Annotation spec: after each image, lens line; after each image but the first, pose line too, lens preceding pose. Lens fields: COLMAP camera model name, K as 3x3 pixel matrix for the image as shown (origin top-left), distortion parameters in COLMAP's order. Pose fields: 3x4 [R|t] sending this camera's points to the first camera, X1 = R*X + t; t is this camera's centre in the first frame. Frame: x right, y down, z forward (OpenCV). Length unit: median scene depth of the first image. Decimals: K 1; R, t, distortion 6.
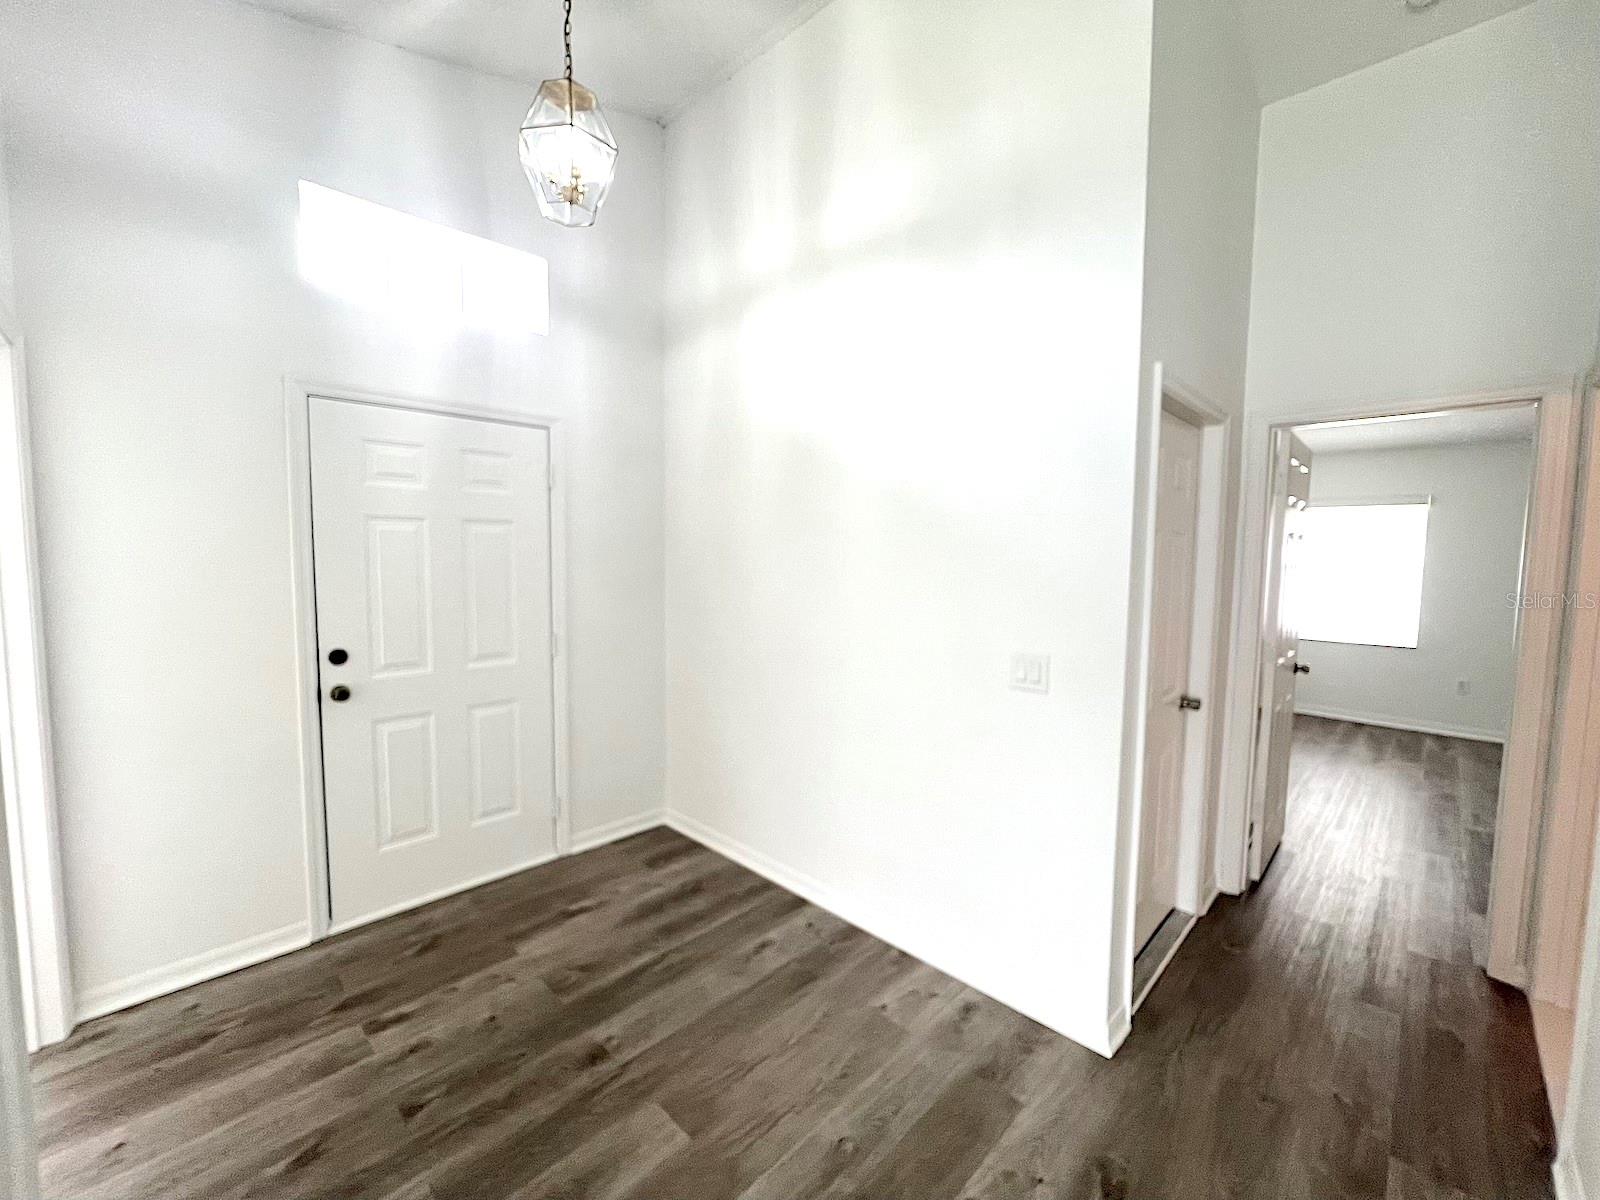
lens RADIAL K [[642.2, 0, 805.5], [0, 642.2, 598.0], [0, 0, 1]] dist [-0.003859, 0.000115]
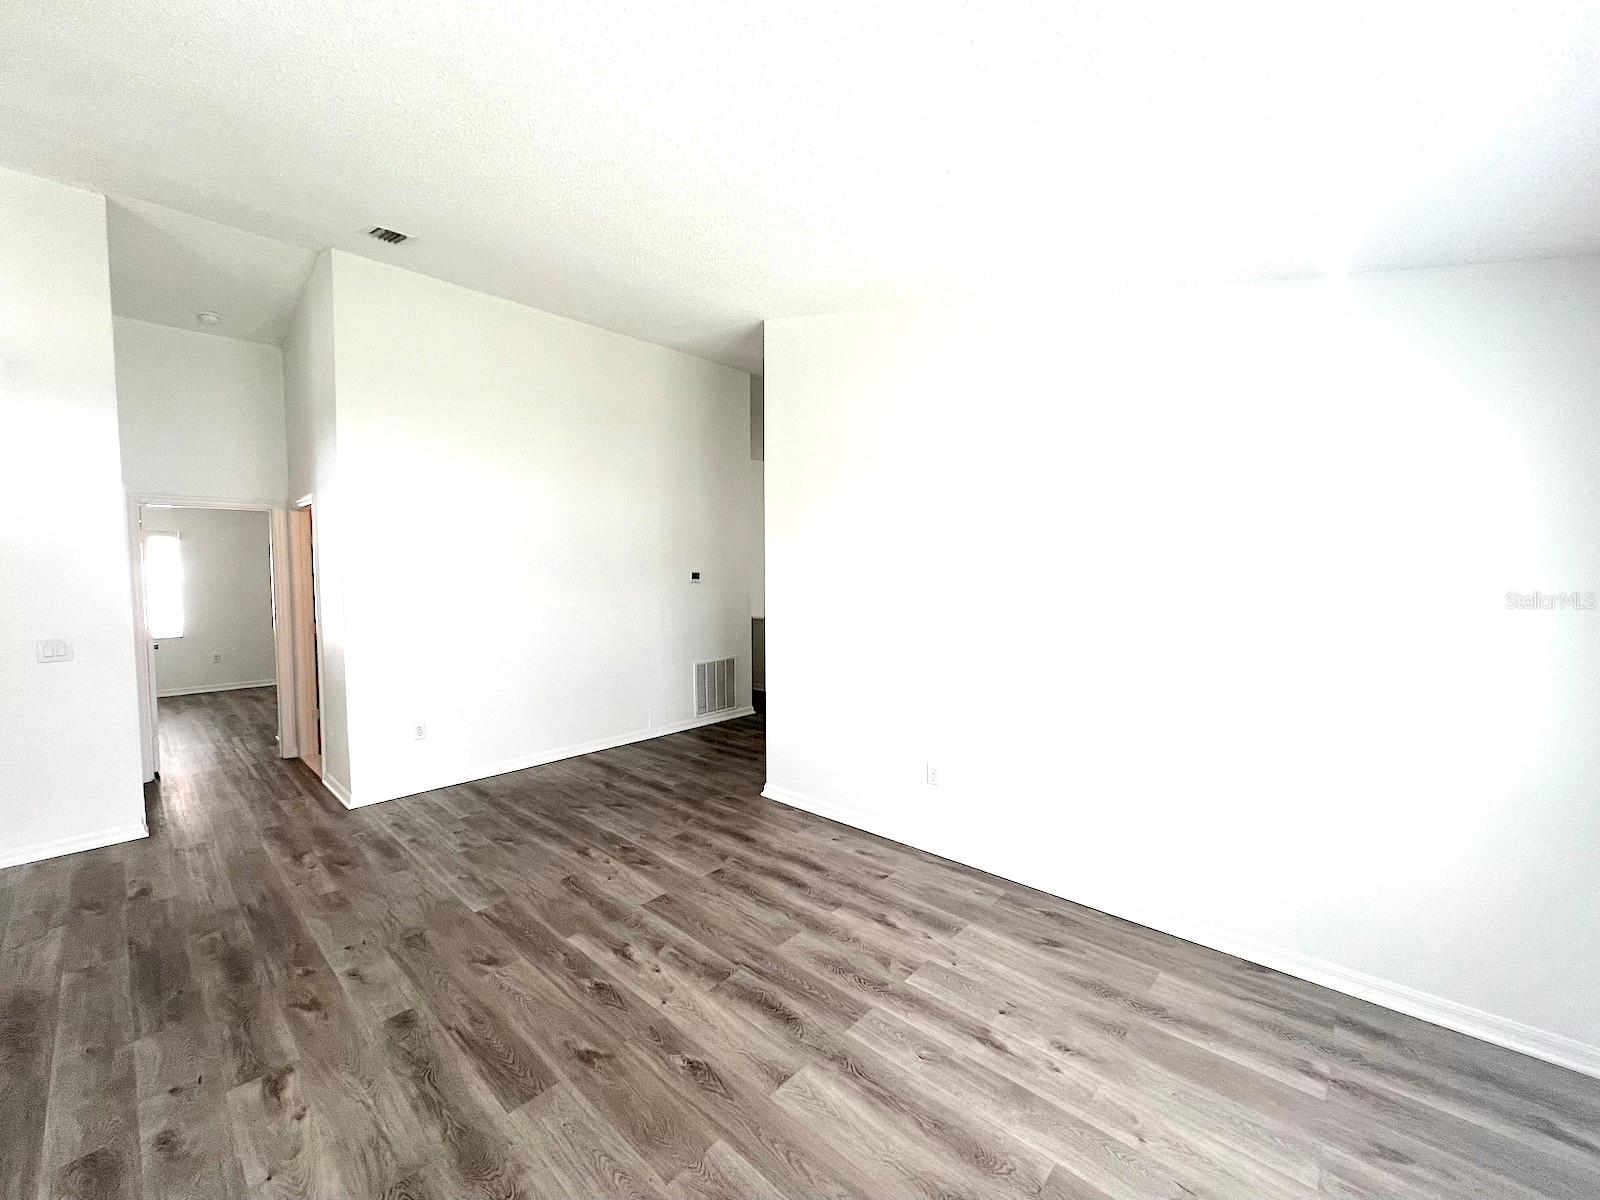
lens RADIAL K [[638.7, 0, 797.4], [0, 638.7, 601.7], [0, 0, 1]] dist [-0.002403, 0.000069]
pose [[-0.032773, -0.063969, 0.997414, -1.299182], [0.081232, 0.994478, 0.066449, 0.032708], [-0.996156, 0.083200, -0.027395, -0.857687]]
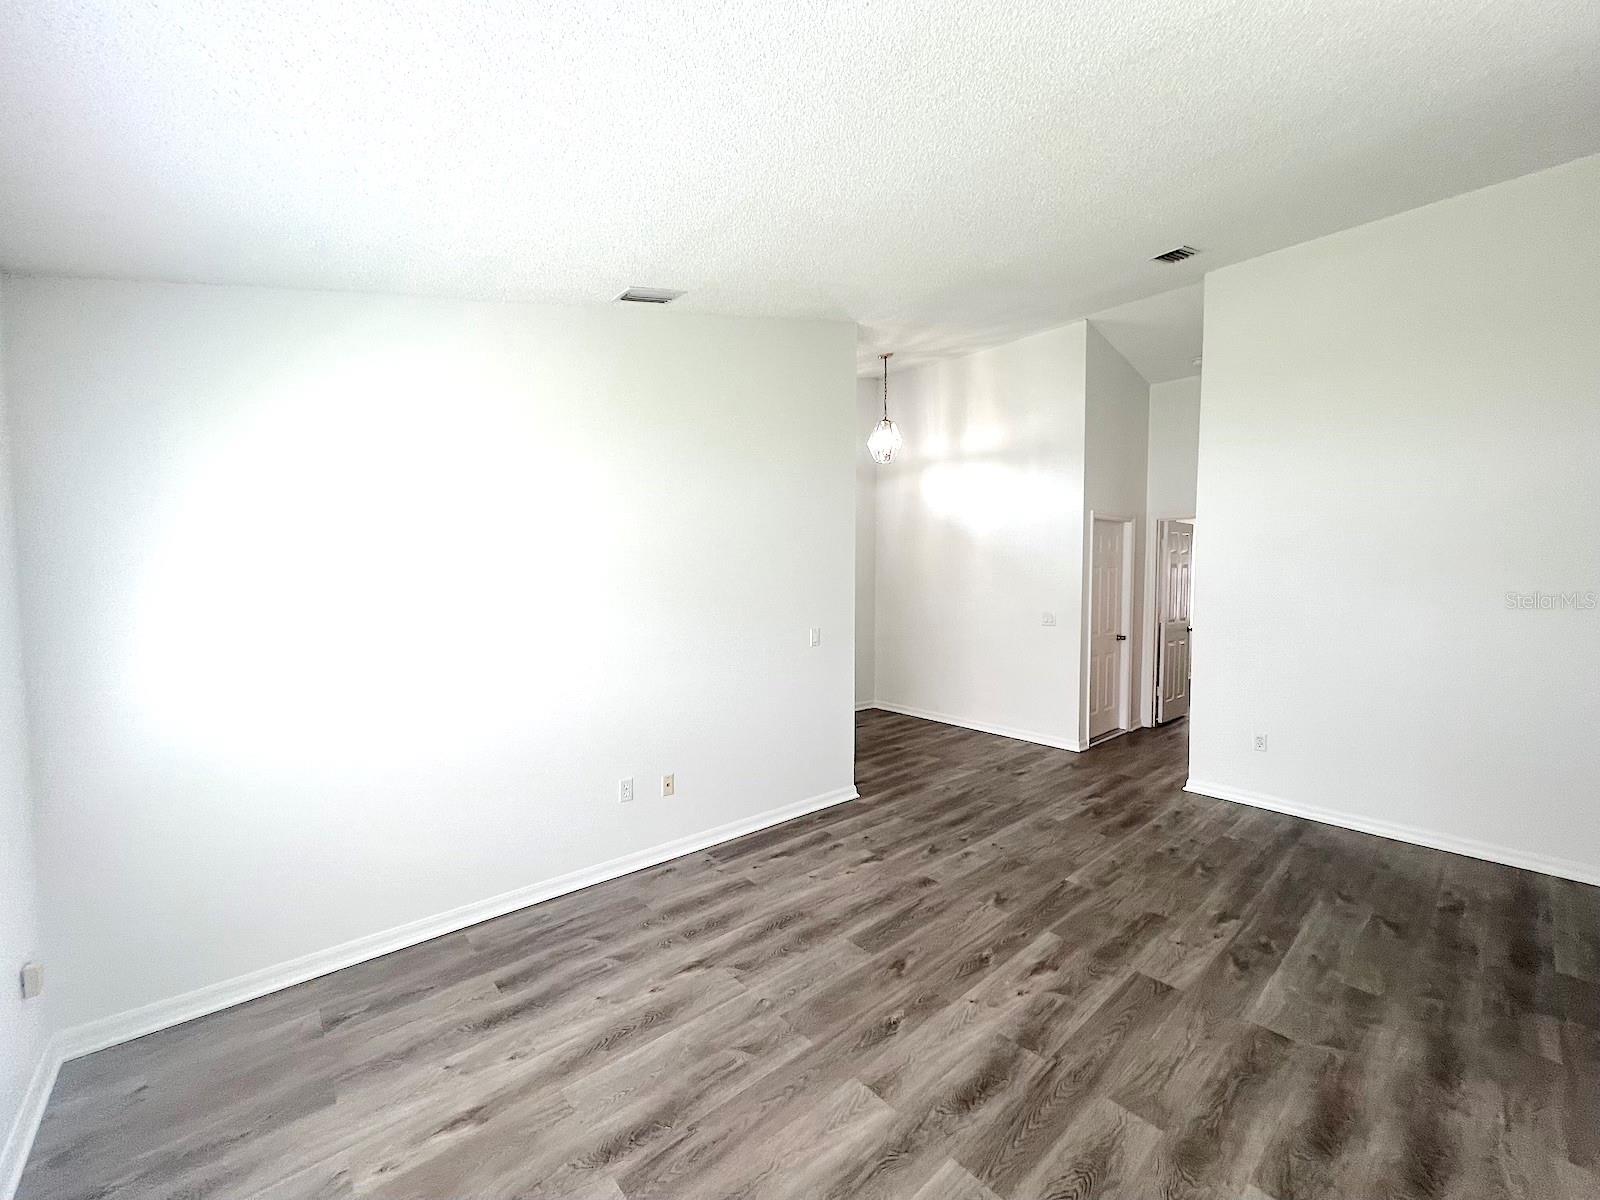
lens RADIAL K [[638.7, 0, 797.4], [0, 638.7, 601.7], [0, 0, 1]] dist [-0.002403, 0.000069]
pose [[0.997075, -0.006626, -0.076147, -0.488259], [0.004436, 0.999573, -0.028890, 0.108891], [0.076306, 0.028467, 0.996678, -1.707271]]
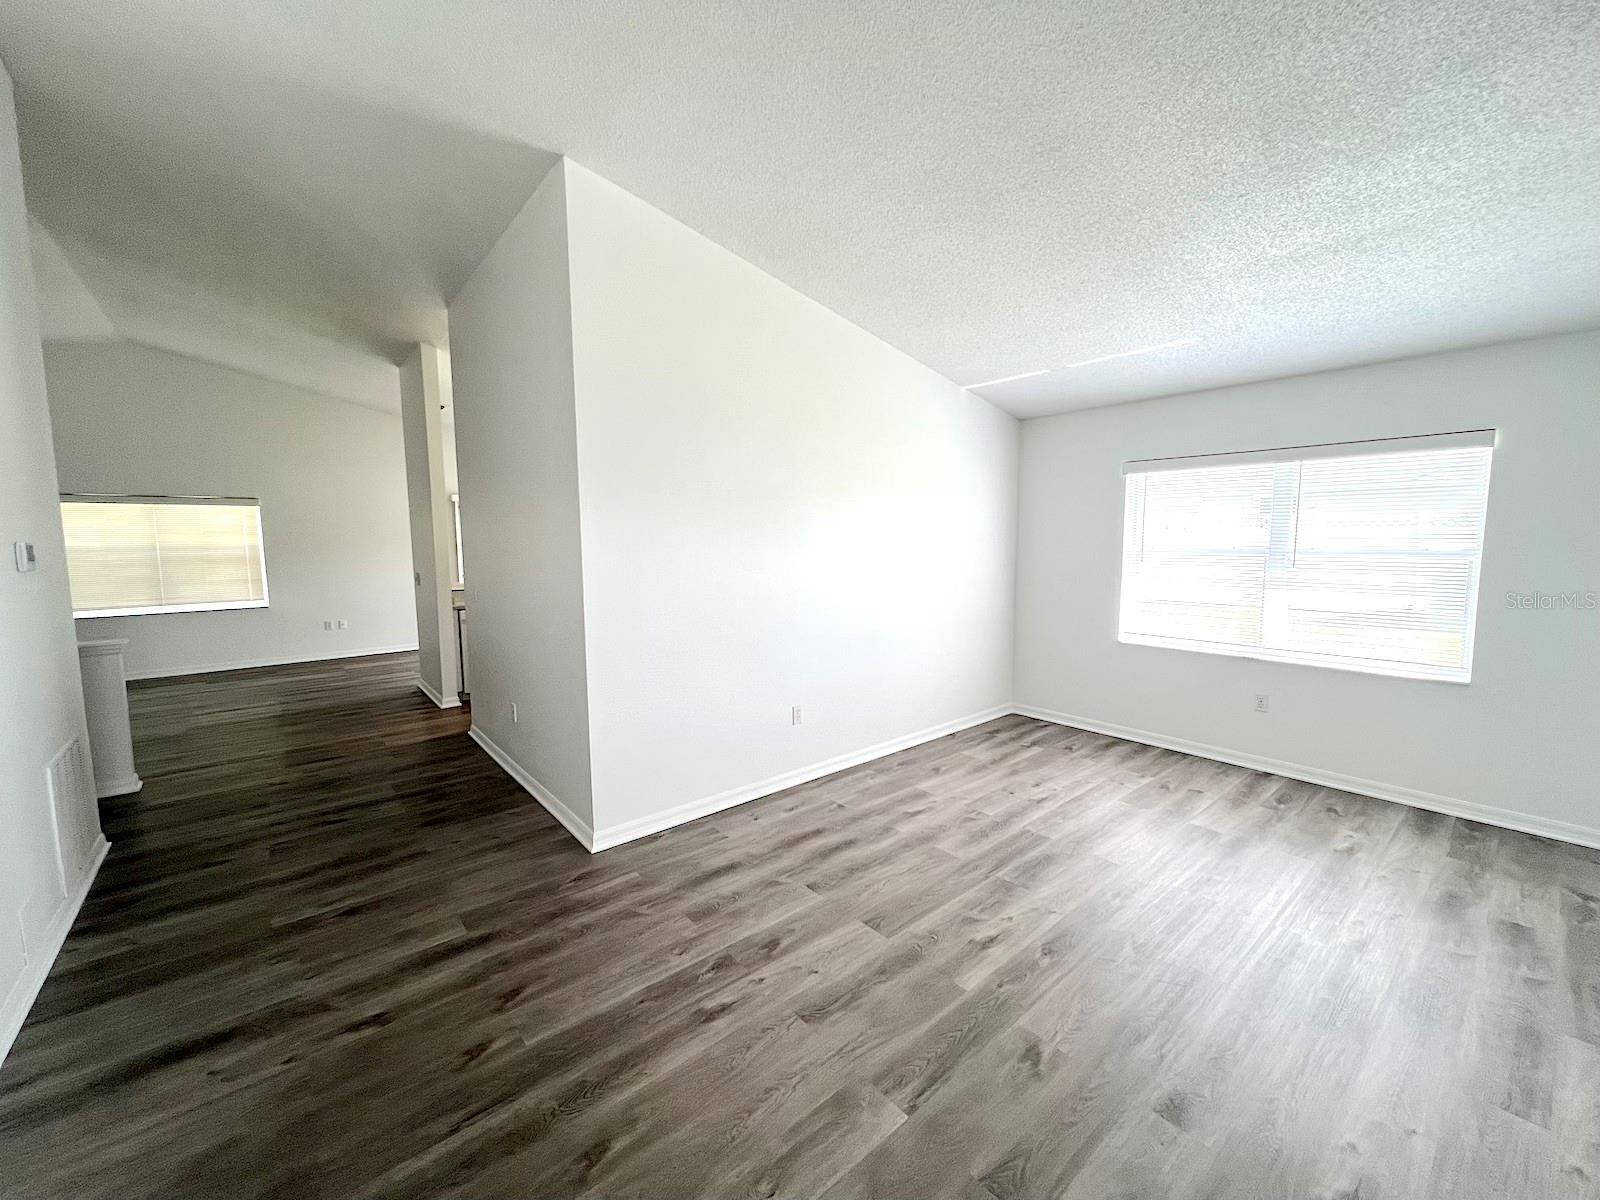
lens RADIAL K [[638.7, 0, 797.4], [0, 638.7, 601.7], [0, 0, 1]] dist [-0.002403, 0.000069]
pose [[-0.994713, -0.011871, 0.102008, 0.074461], [0.007034, 0.983088, 0.183001, -0.042894], [-0.102455, 0.182751, -0.977806, 0.486362]]
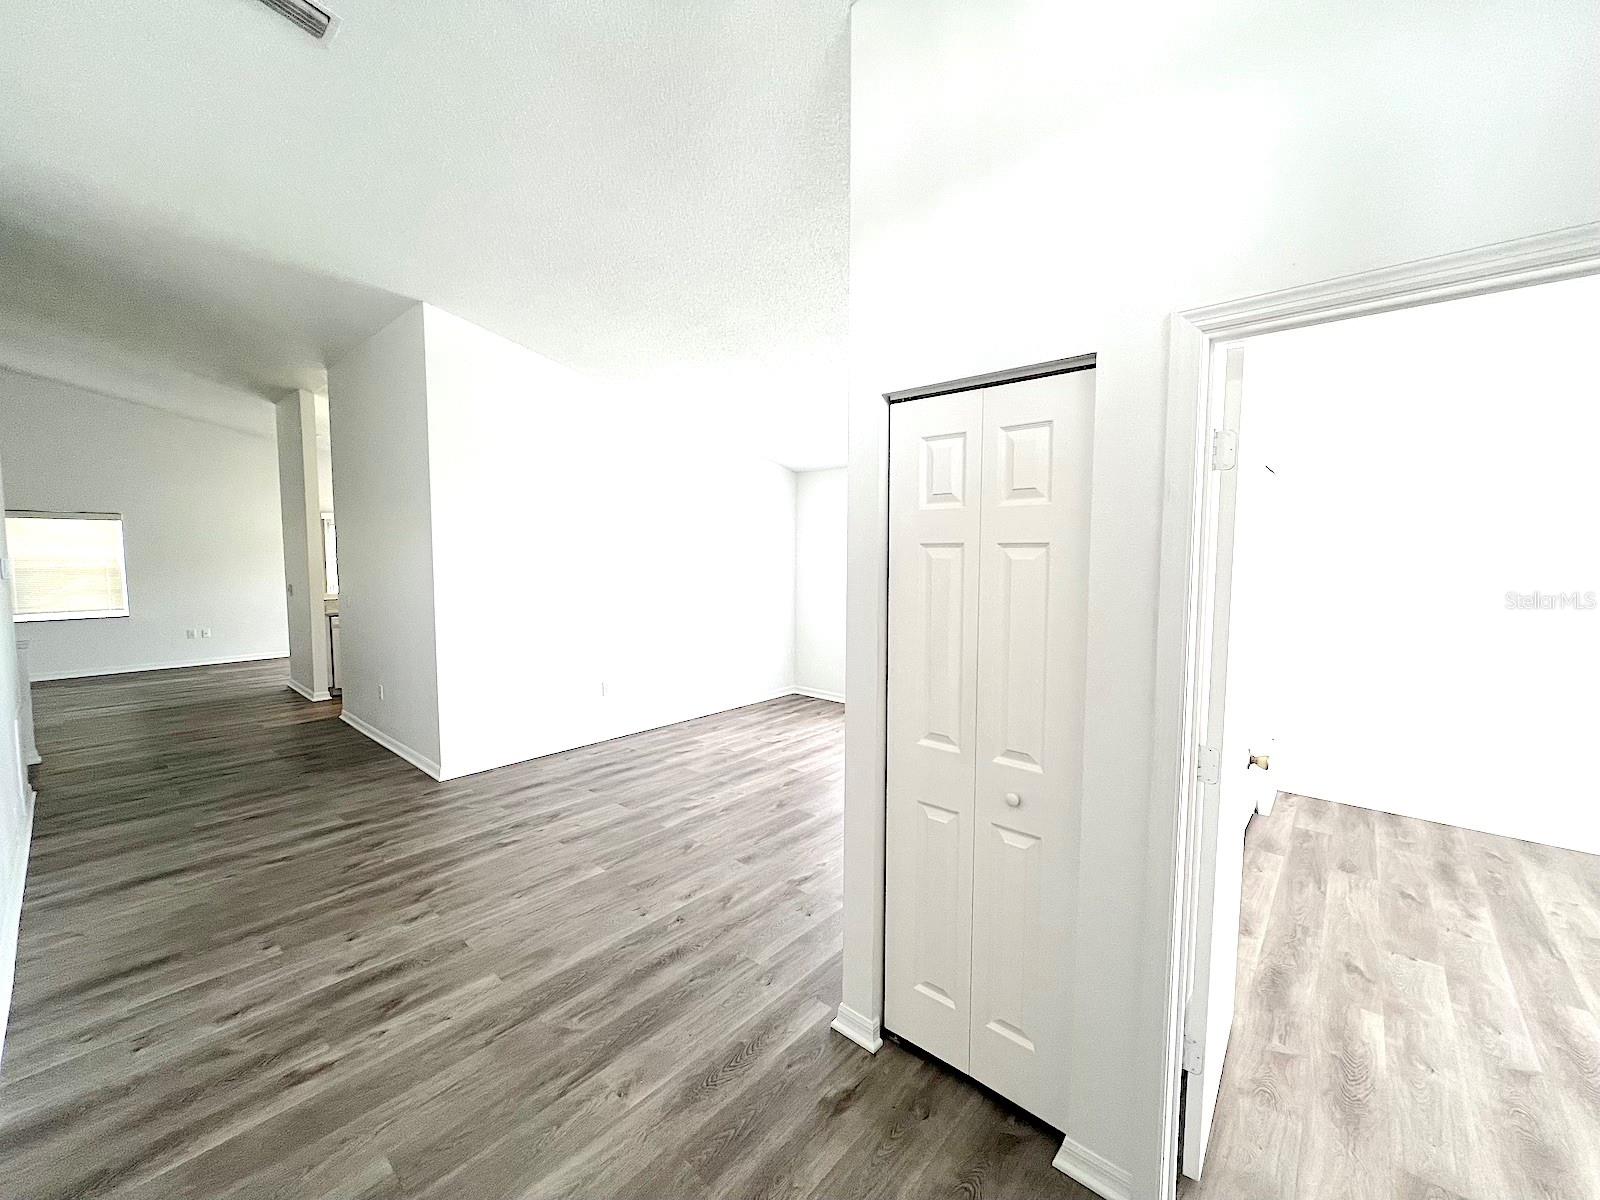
lens RADIAL K [[638.7, 0, 797.4], [0, 638.7, 601.7], [0, 0, 1]] dist [-0.002403, 0.000069]
pose [[-0.998401, -0.010780, -0.055492, -0.338188], [-0.019330, 0.987581, 0.155917, -0.128597], [0.053122, 0.156740, -0.986210, 1.195314]]
